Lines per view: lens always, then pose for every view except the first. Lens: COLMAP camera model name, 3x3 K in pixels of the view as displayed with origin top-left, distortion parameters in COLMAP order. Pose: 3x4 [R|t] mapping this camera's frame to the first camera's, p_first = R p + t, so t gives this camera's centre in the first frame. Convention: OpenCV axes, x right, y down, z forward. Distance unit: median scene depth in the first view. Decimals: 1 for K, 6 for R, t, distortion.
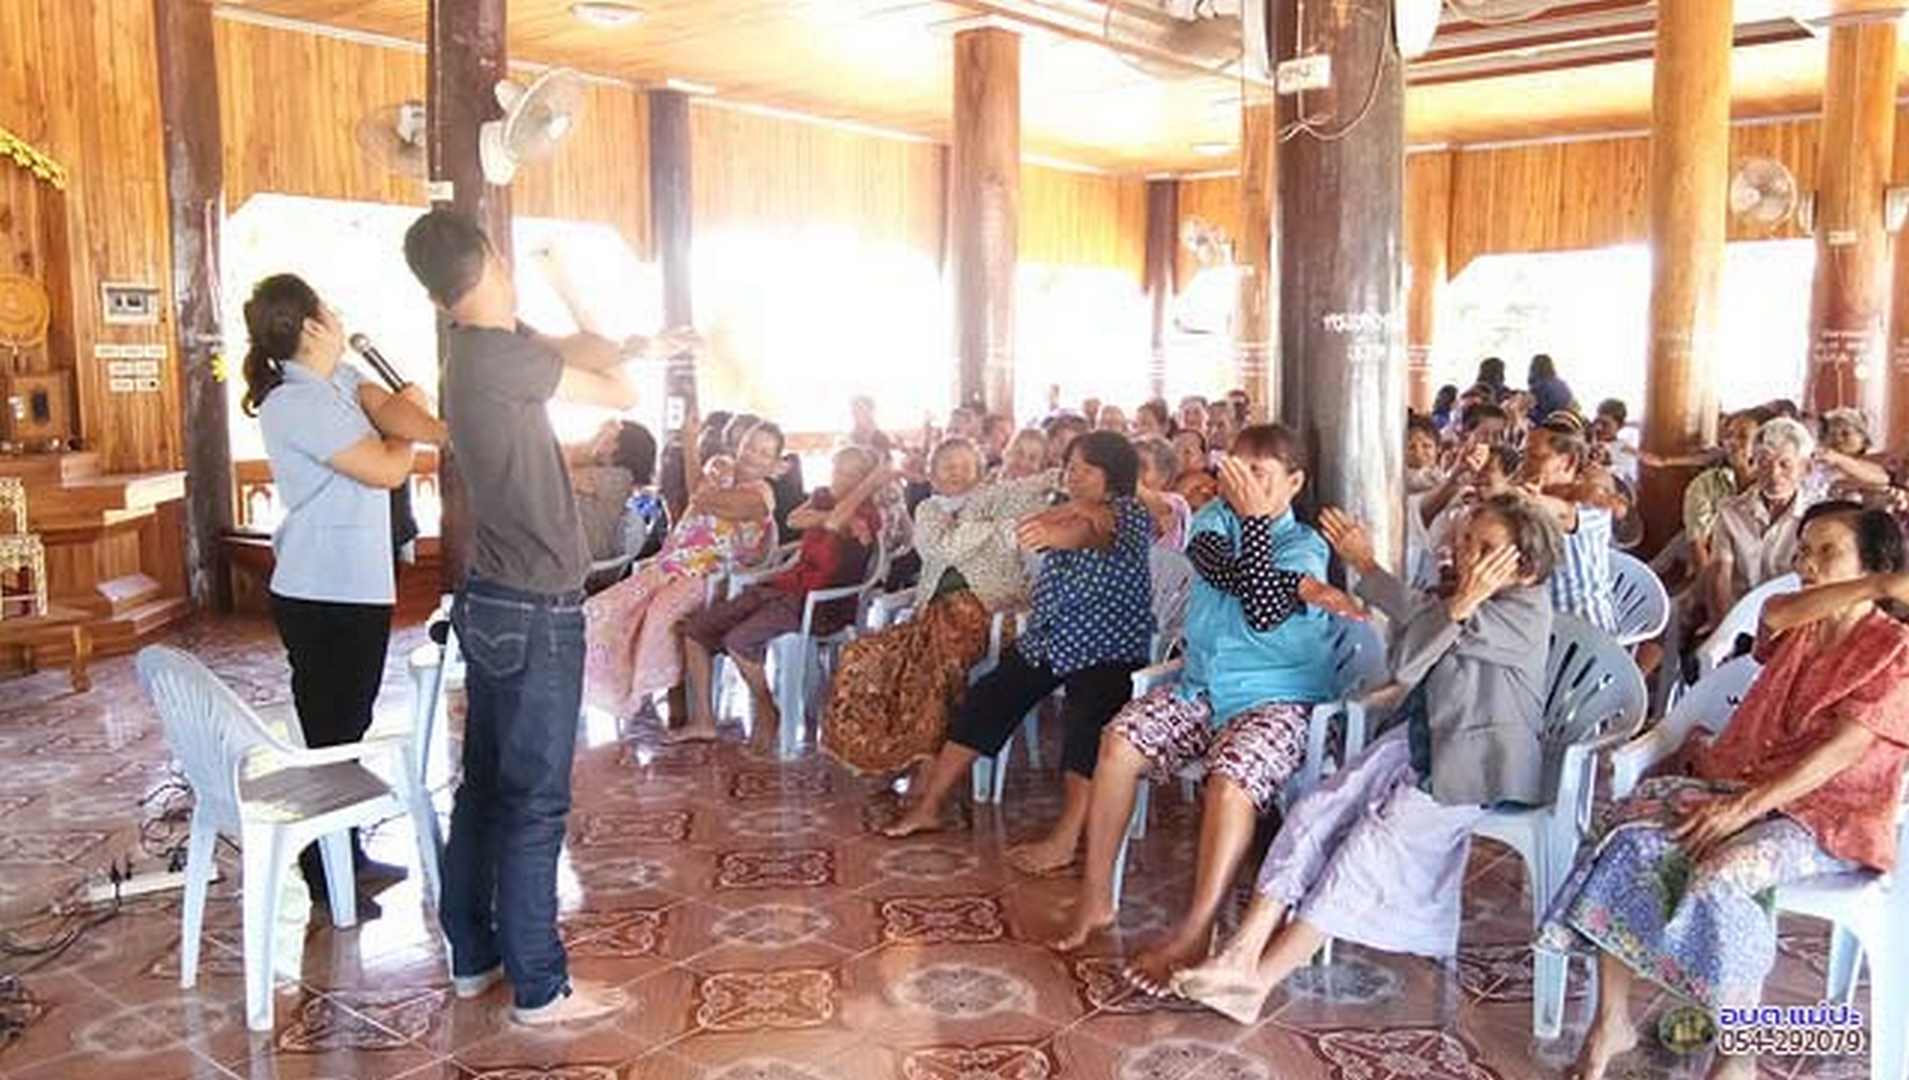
lens RADIAL K [[1519.5, 0, 956.8], [0, 1519.5, 562.9], [0, 0, 1]] dist [0.099178, -0.140279]
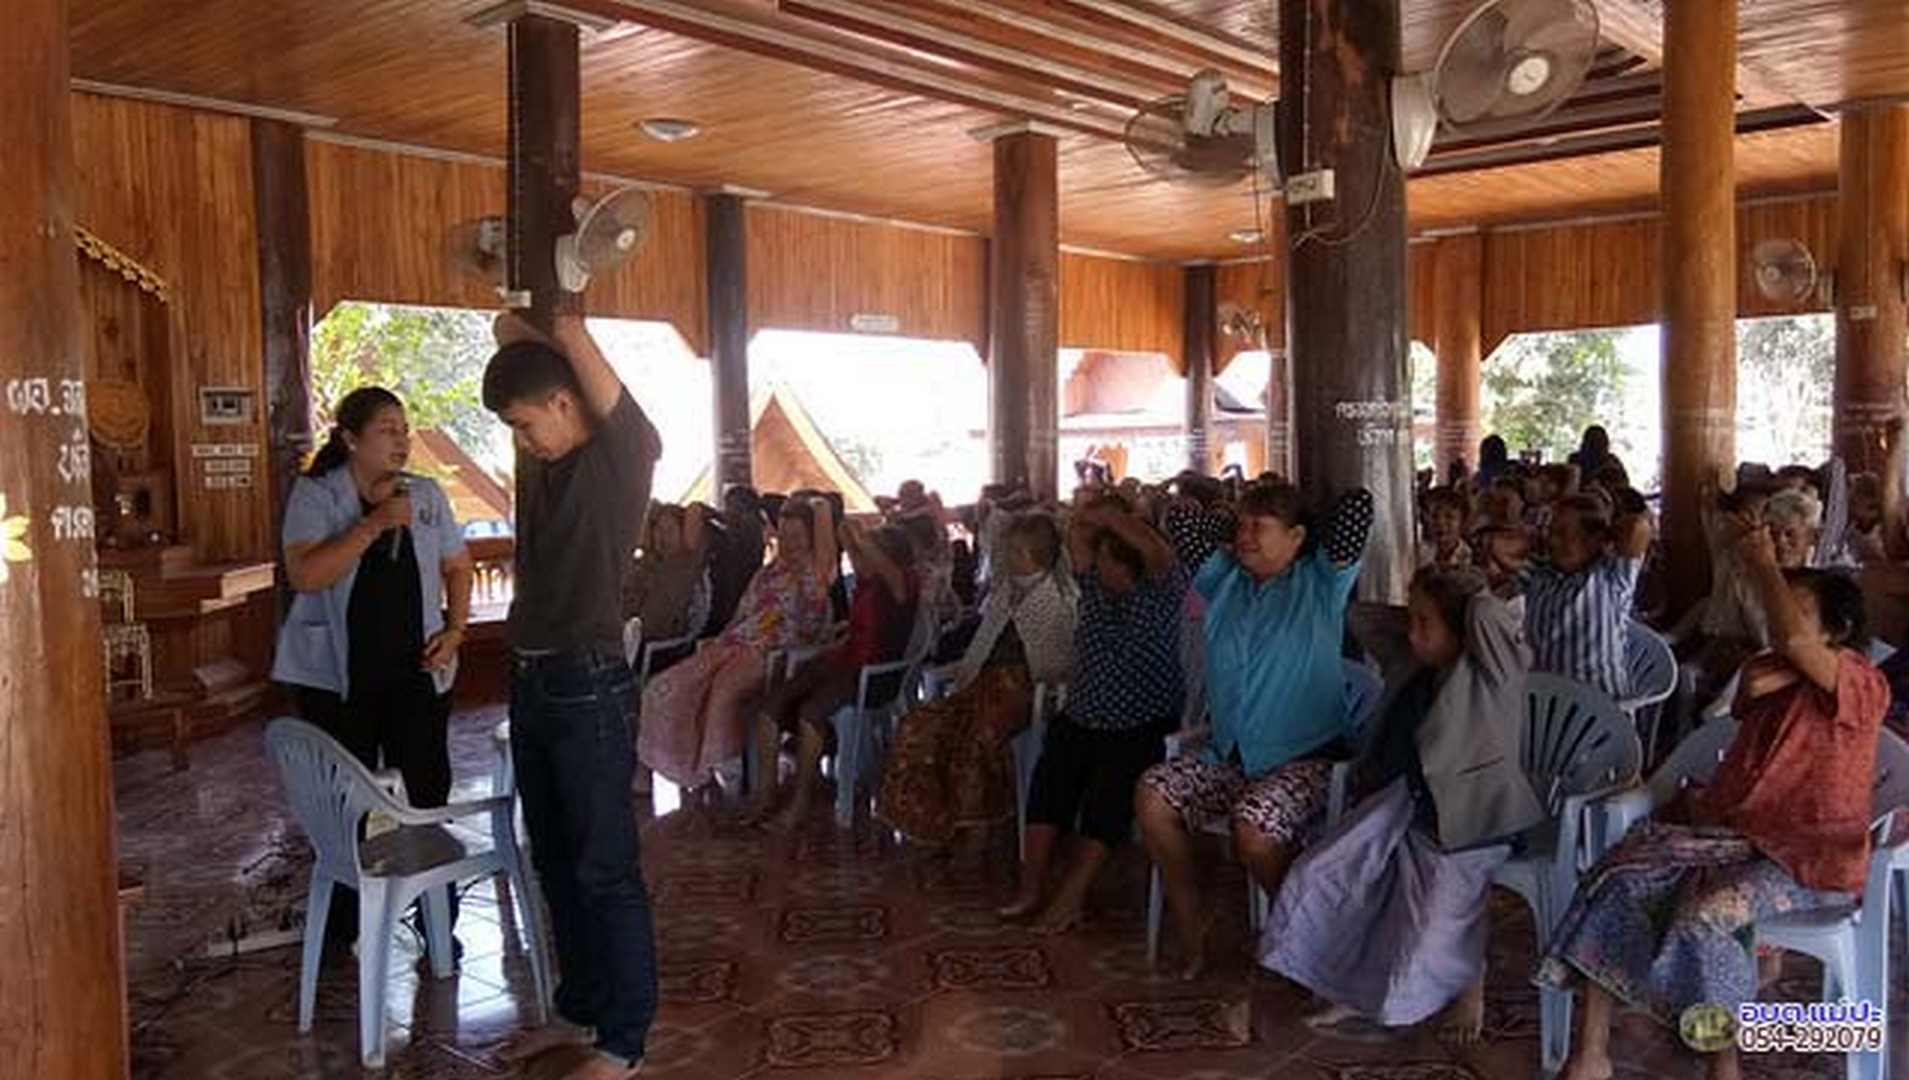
lens RADIAL K [[1519.5, 0, 956.8], [0, 1519.5, 562.9], [0, 0, 1]] dist [0.099178, -0.140279]
pose [[0.999411, -0.013547, -0.031534, 0.002906], [0.011885, 0.998561, -0.052301, 0.003441], [0.032197, 0.051895, 0.998133, -0.064065]]
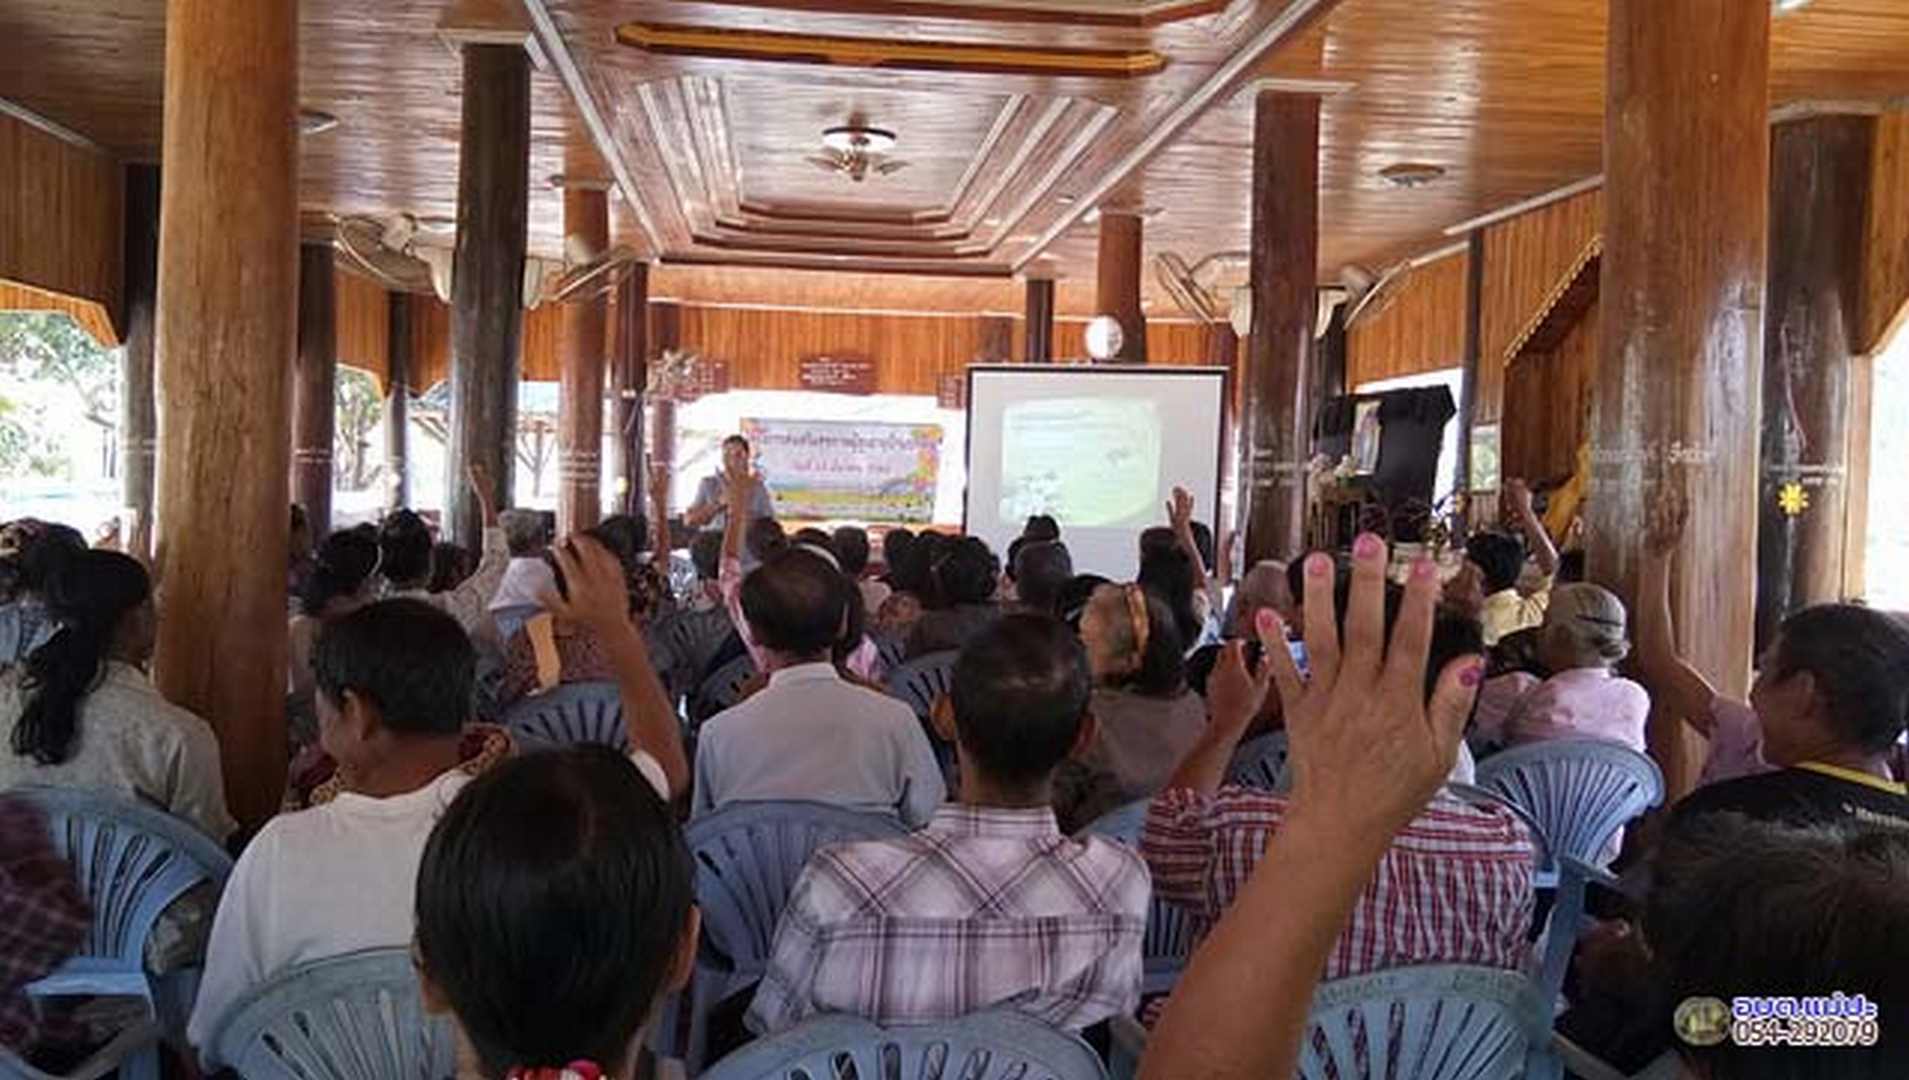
lens RADIAL K [[1509.8, 0, 951.5], [0, 1509.8, 518.3], [0, 0, 1]] dist [0.109908, -0.177047]
pose [[-0.692387, -0.008916, -0.721471, 0.890471], [-0.127901, 0.985605, 0.110565, -0.249460], [0.710100, 0.168830, -0.683560, 2.086478]]
